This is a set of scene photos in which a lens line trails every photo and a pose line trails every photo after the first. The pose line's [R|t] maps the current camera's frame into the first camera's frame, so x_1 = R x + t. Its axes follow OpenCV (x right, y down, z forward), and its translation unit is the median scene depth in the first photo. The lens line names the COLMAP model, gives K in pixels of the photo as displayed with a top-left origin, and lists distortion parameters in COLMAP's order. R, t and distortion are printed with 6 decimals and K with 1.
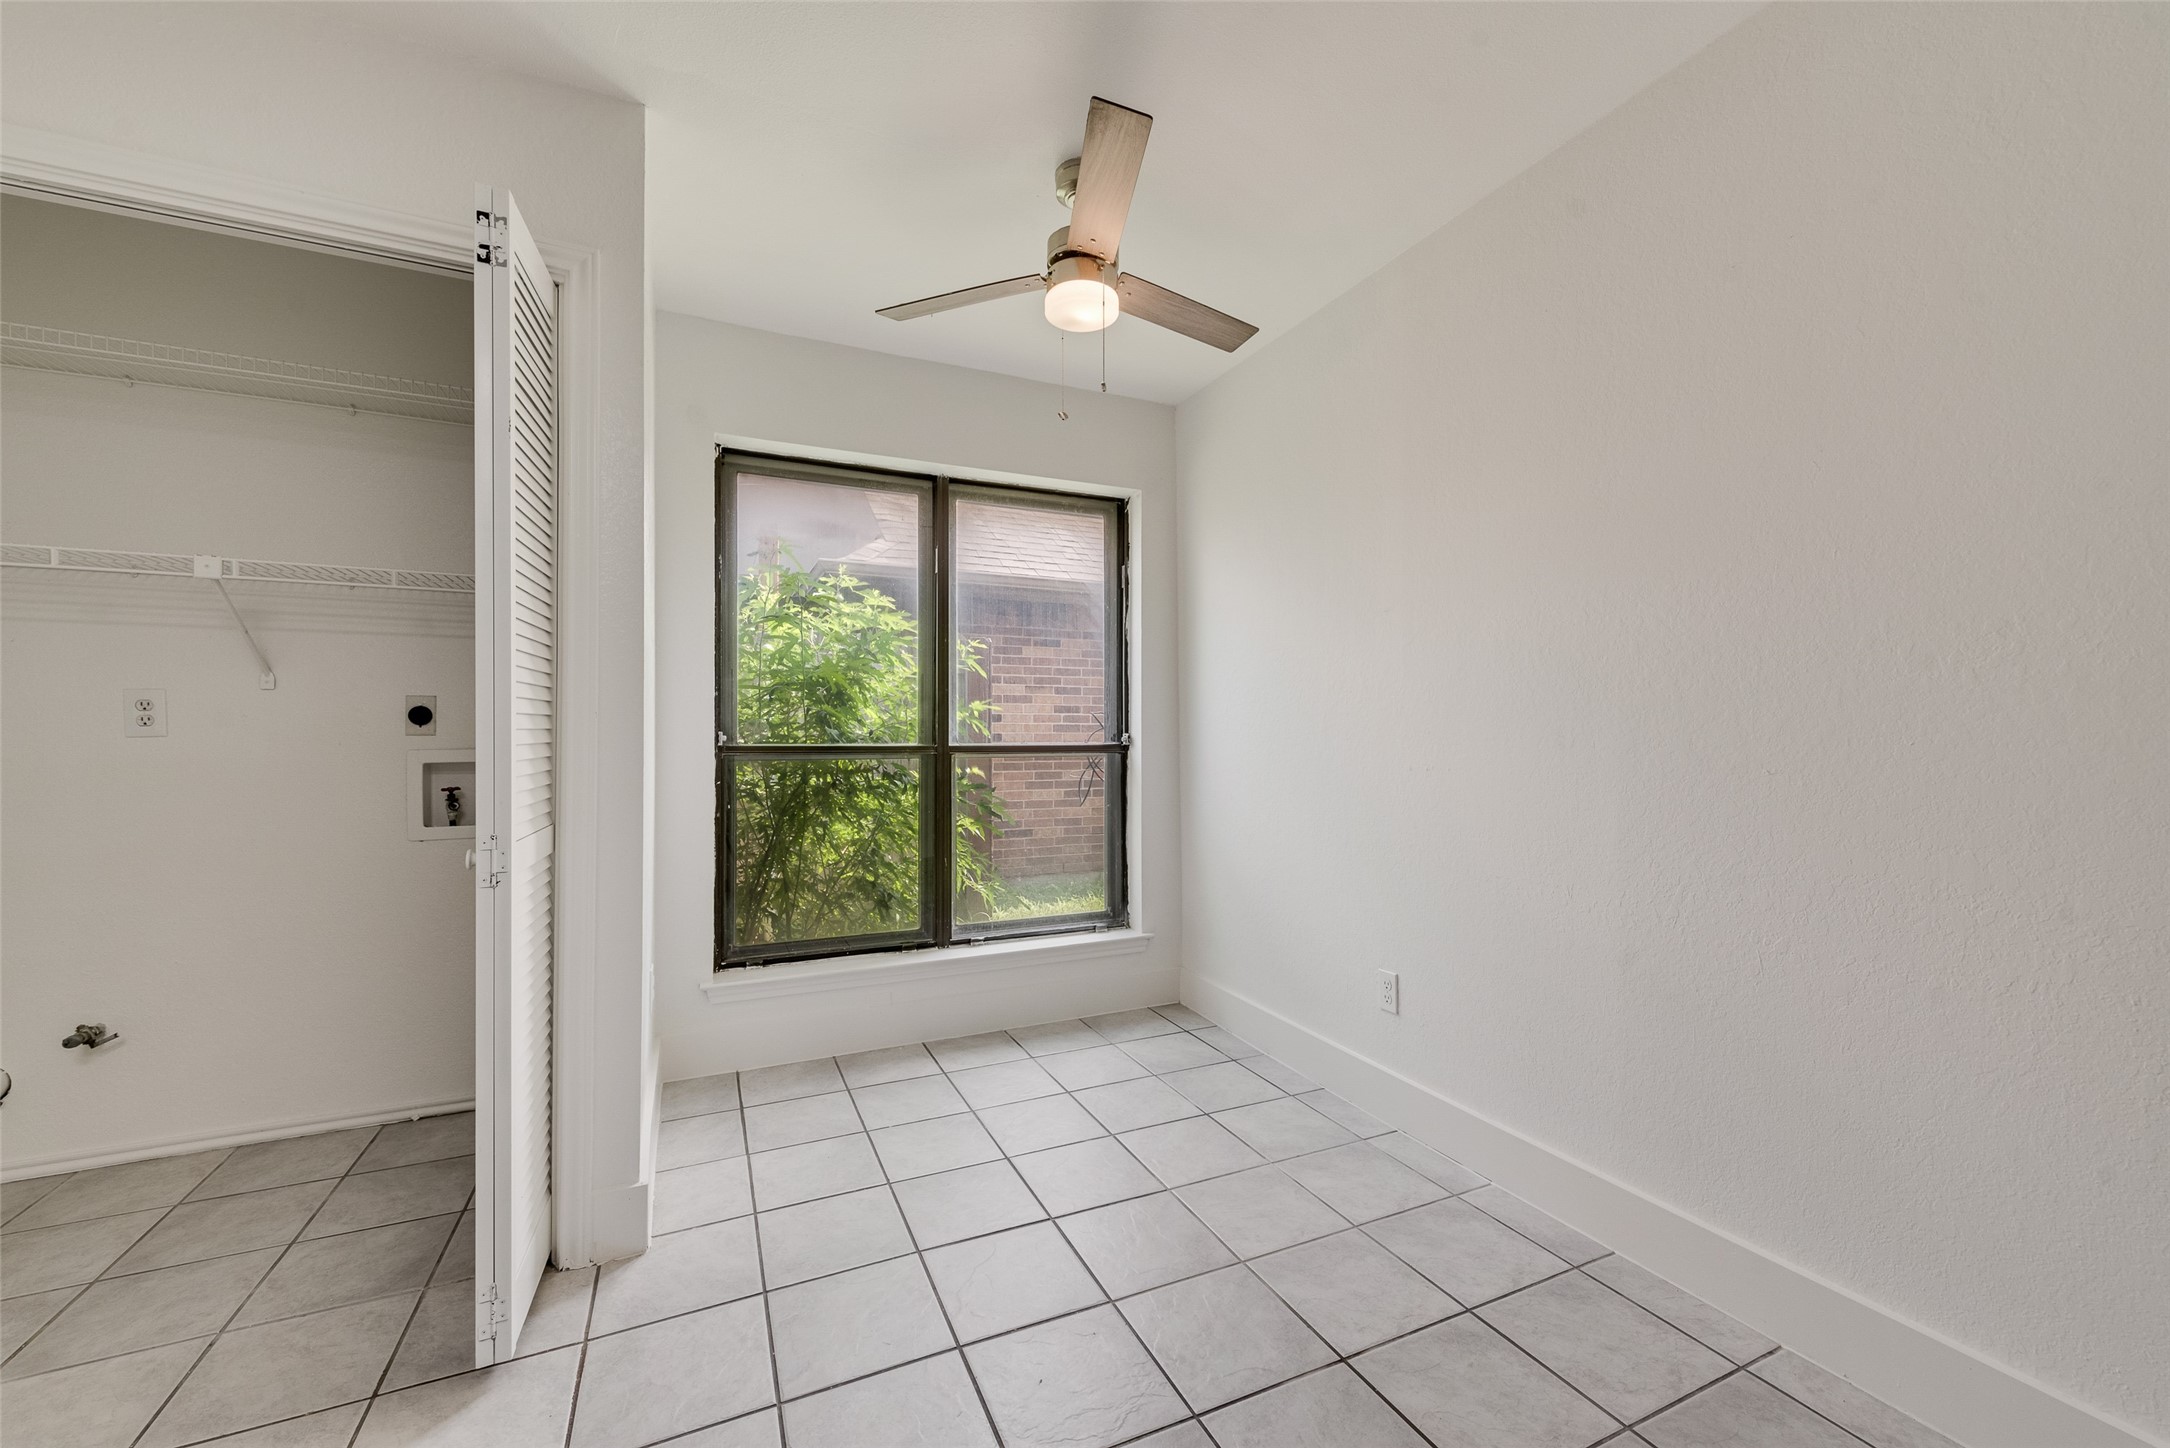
lens RADIAL K [[850.3, 0, 1085.2], [0, 850.3, 739.8], [0, 0, 1]] dist [0.012184, -0.002877]
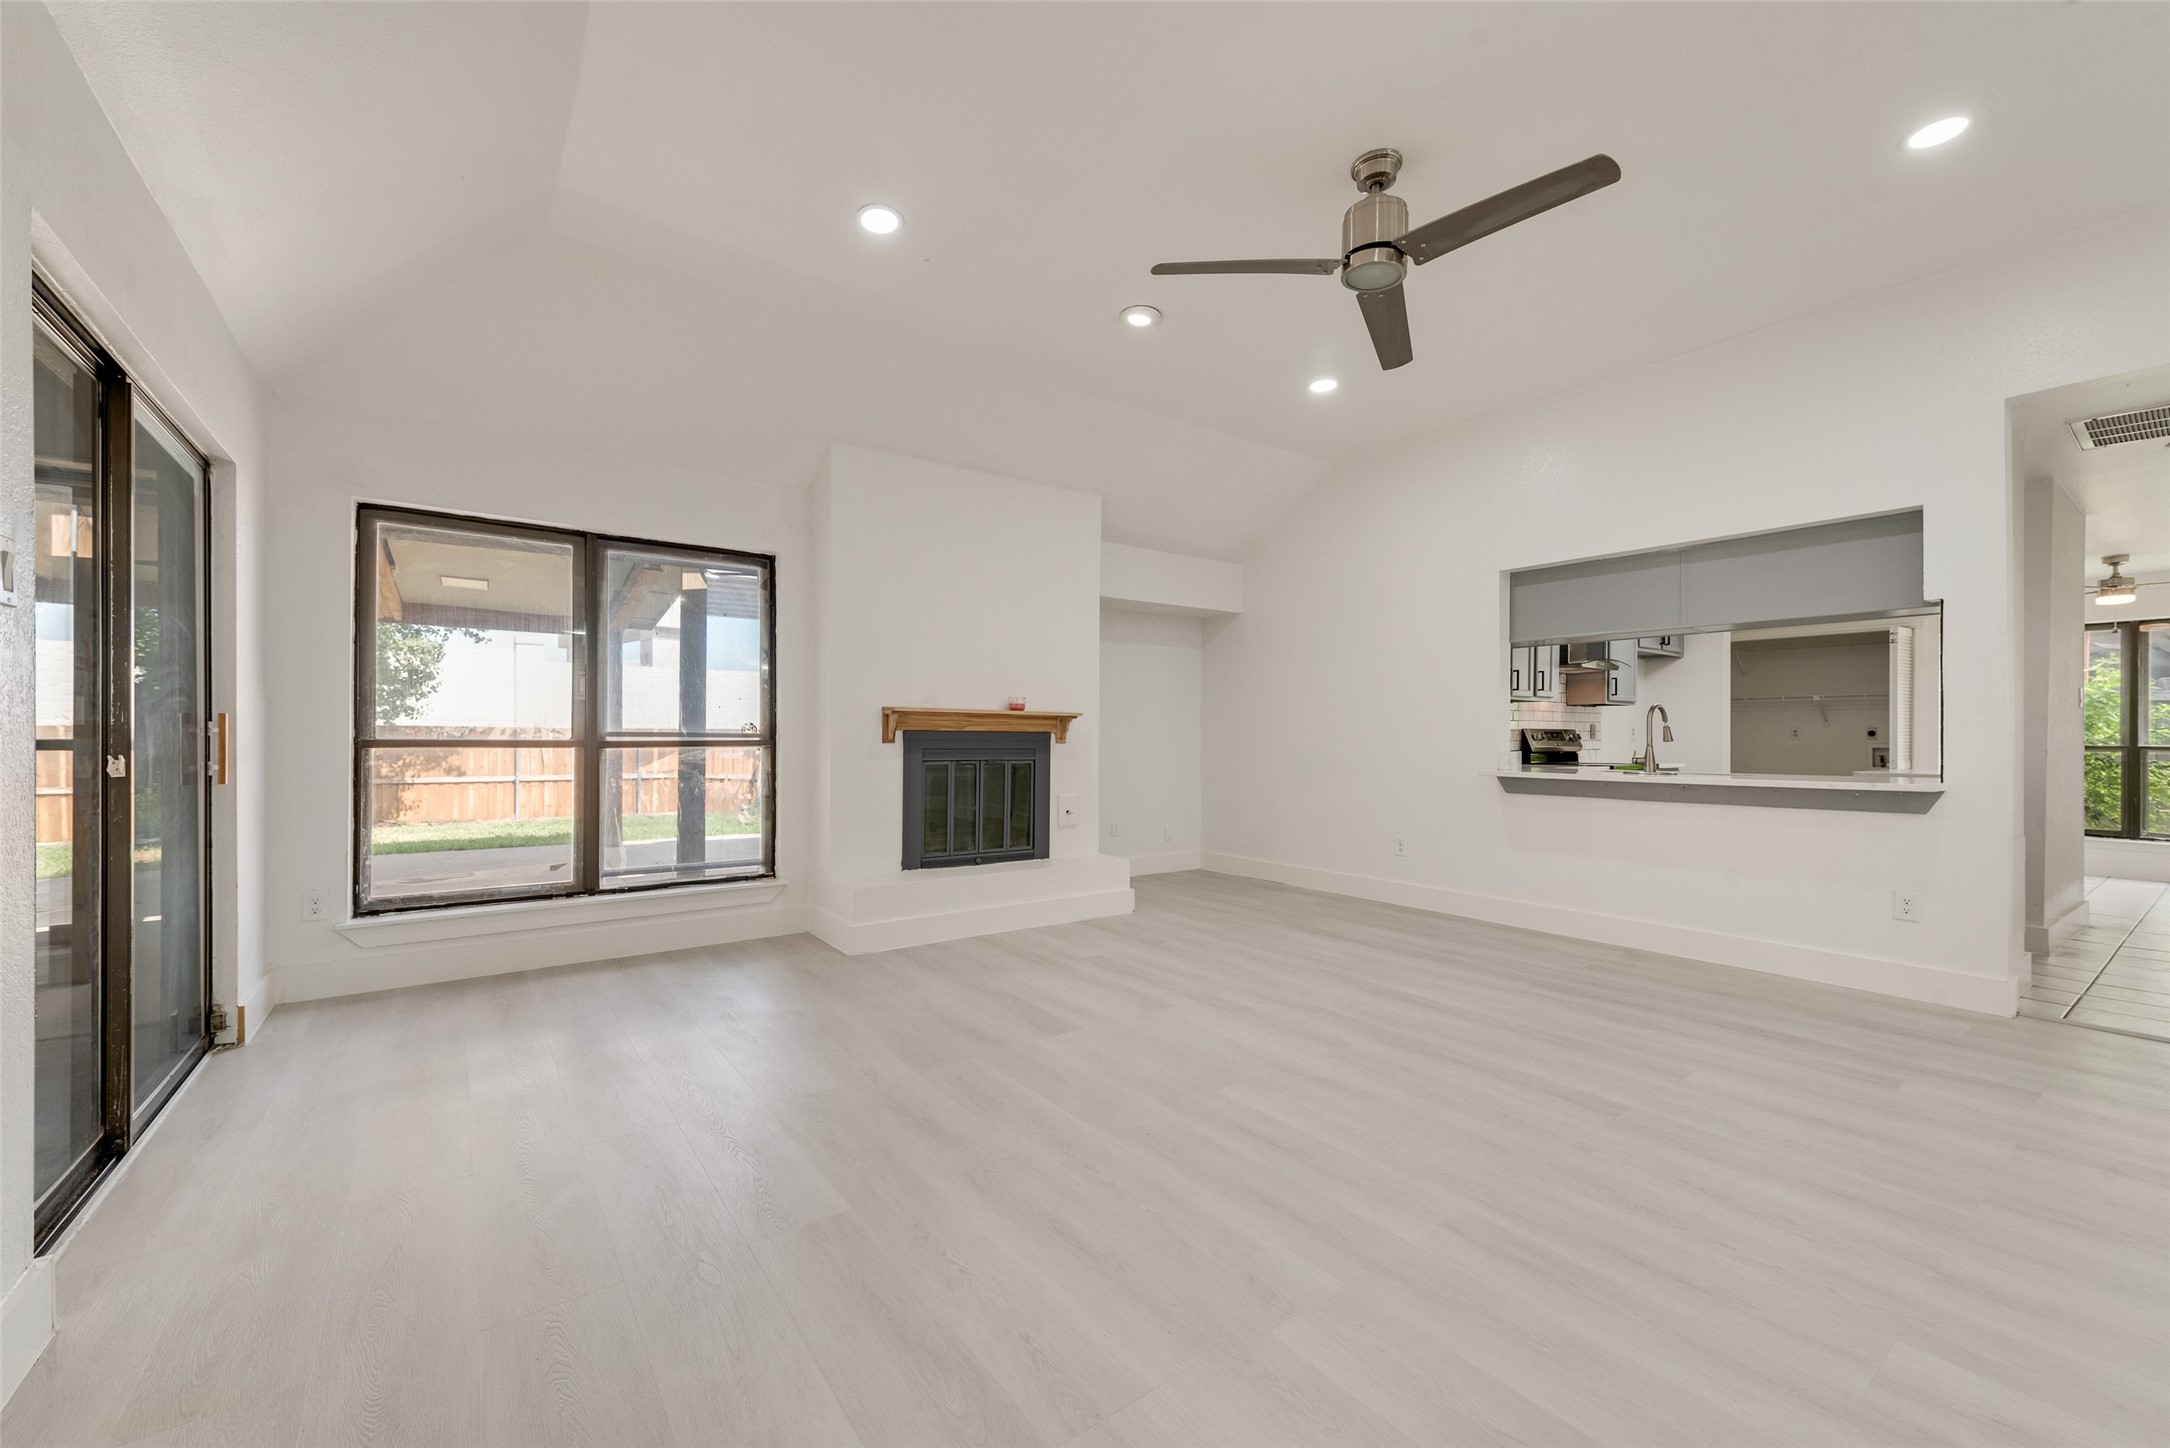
lens RADIAL K [[850.3, 0, 1082.4], [0, 850.3, 734.1], [0, 0, 1]] dist [0.012184, -0.002877]
pose [[0.188065, -0.000517, -0.982156, 1.452379], [-0.013903, 0.999898, -0.003188, 0.020074], [0.982058, 0.014255, 0.188039, -1.998751]]
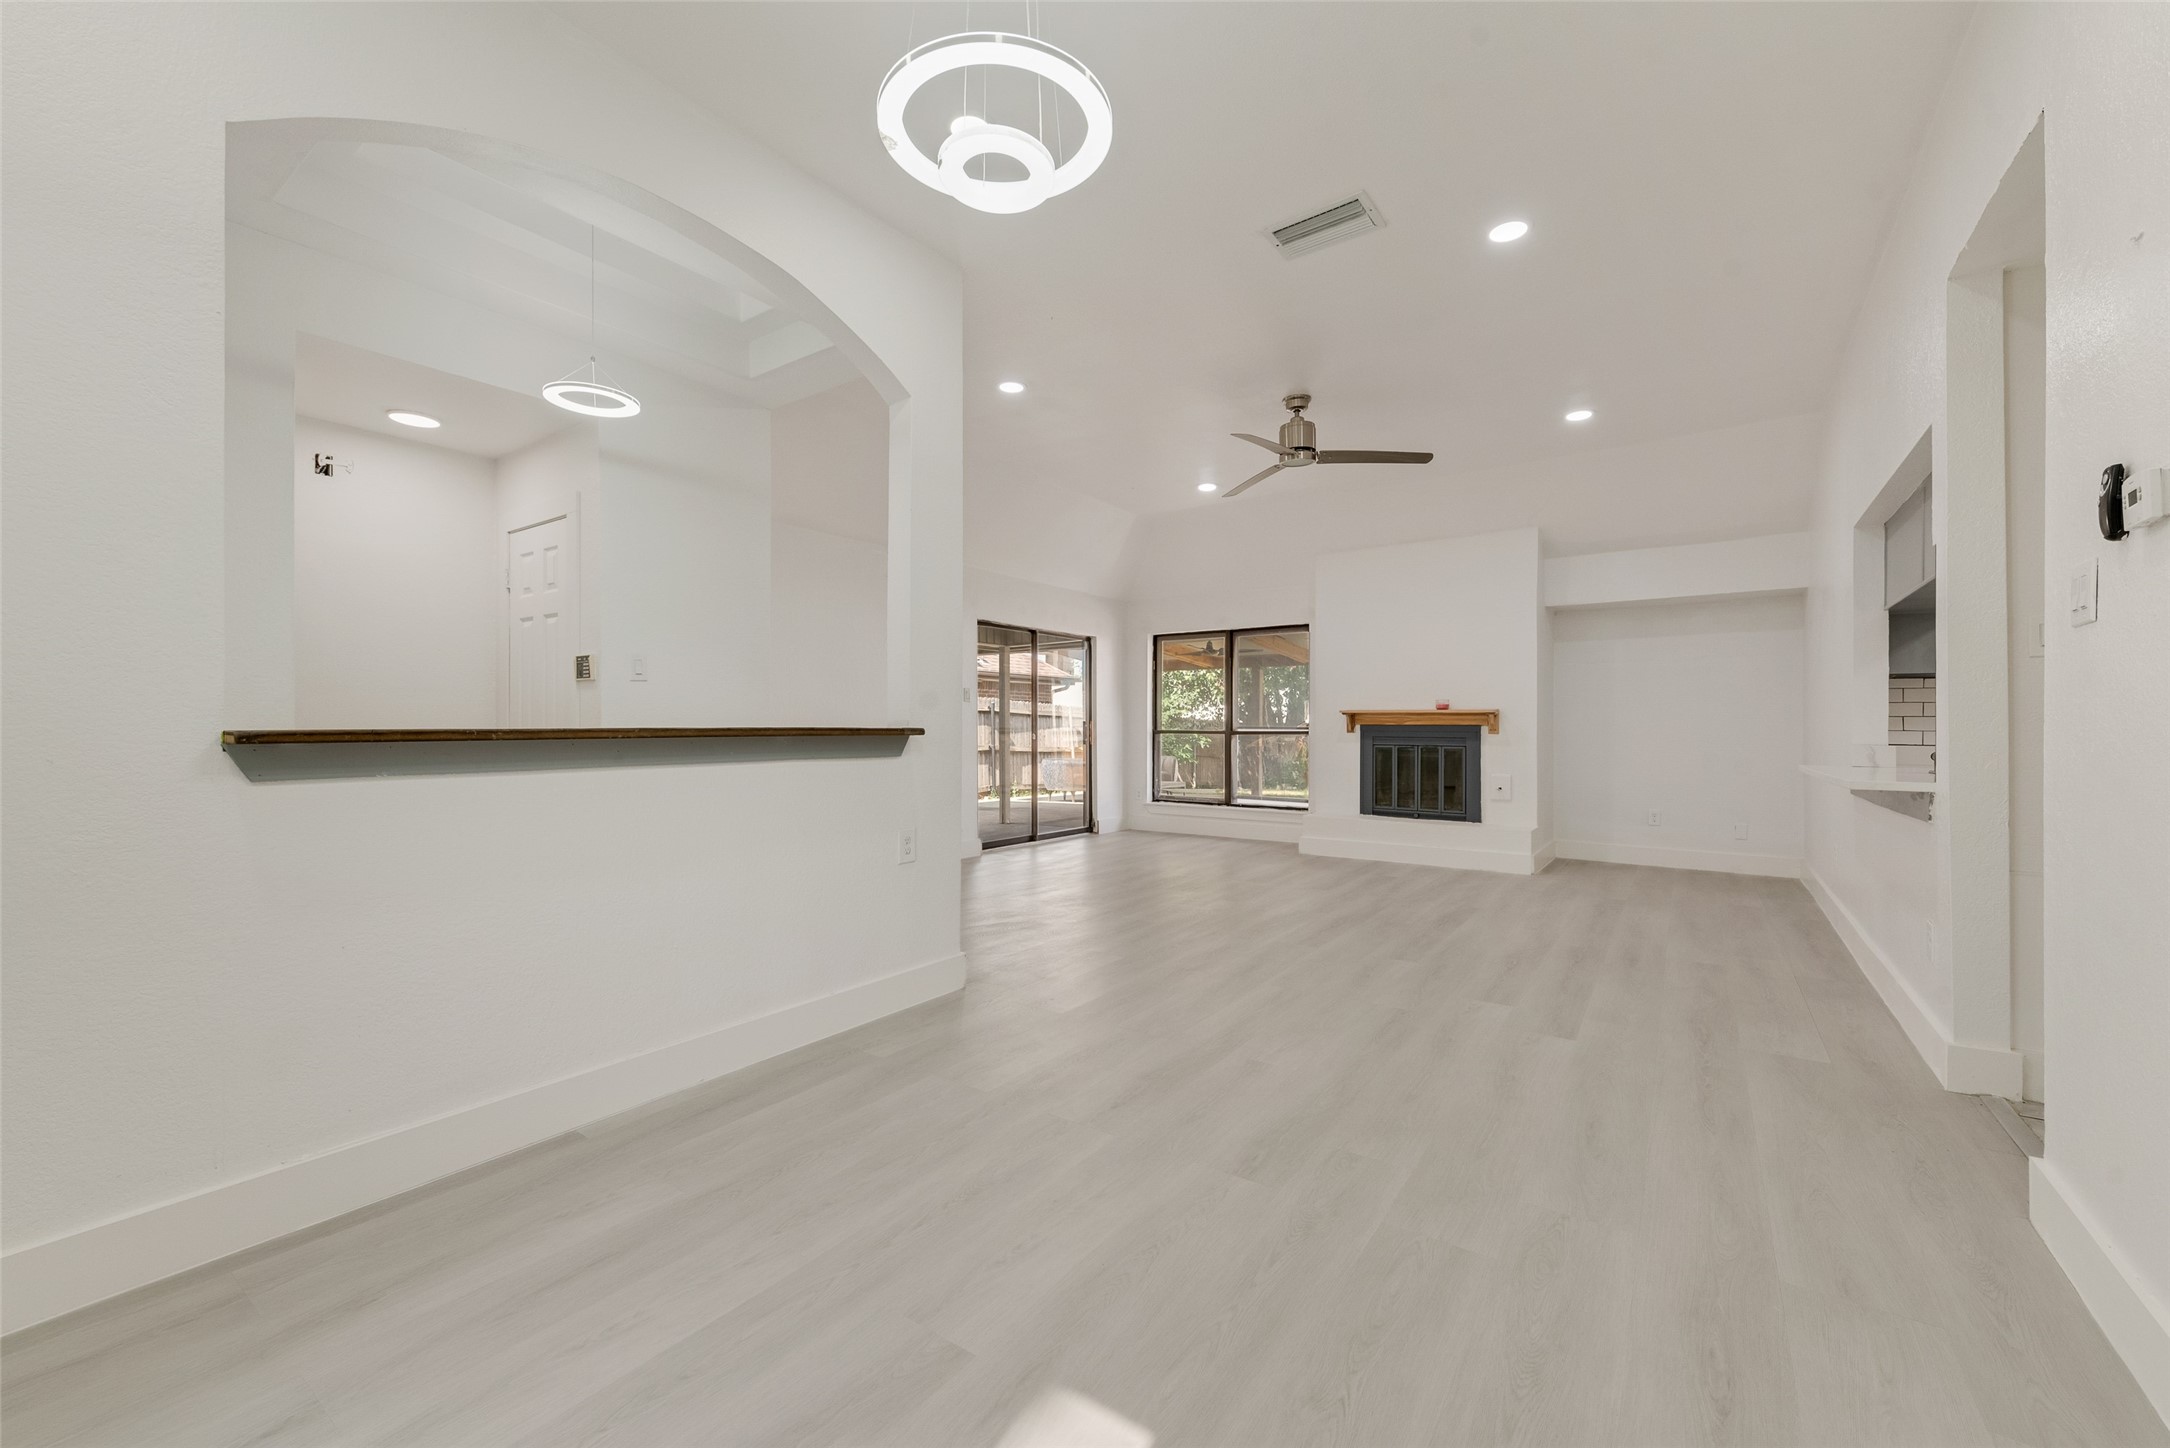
lens RADIAL K [[850.3, 0, 1084.3], [0, 850.3, 736.6], [0, 0, 1]] dist [0.012184, -0.002877]
pose [[-0.869938, 0.006163, -0.493122, 1.742777], [-0.004410, 0.999785, 0.020274, 0.001341], [0.493141, 0.019812, -0.869724, -0.359499]]
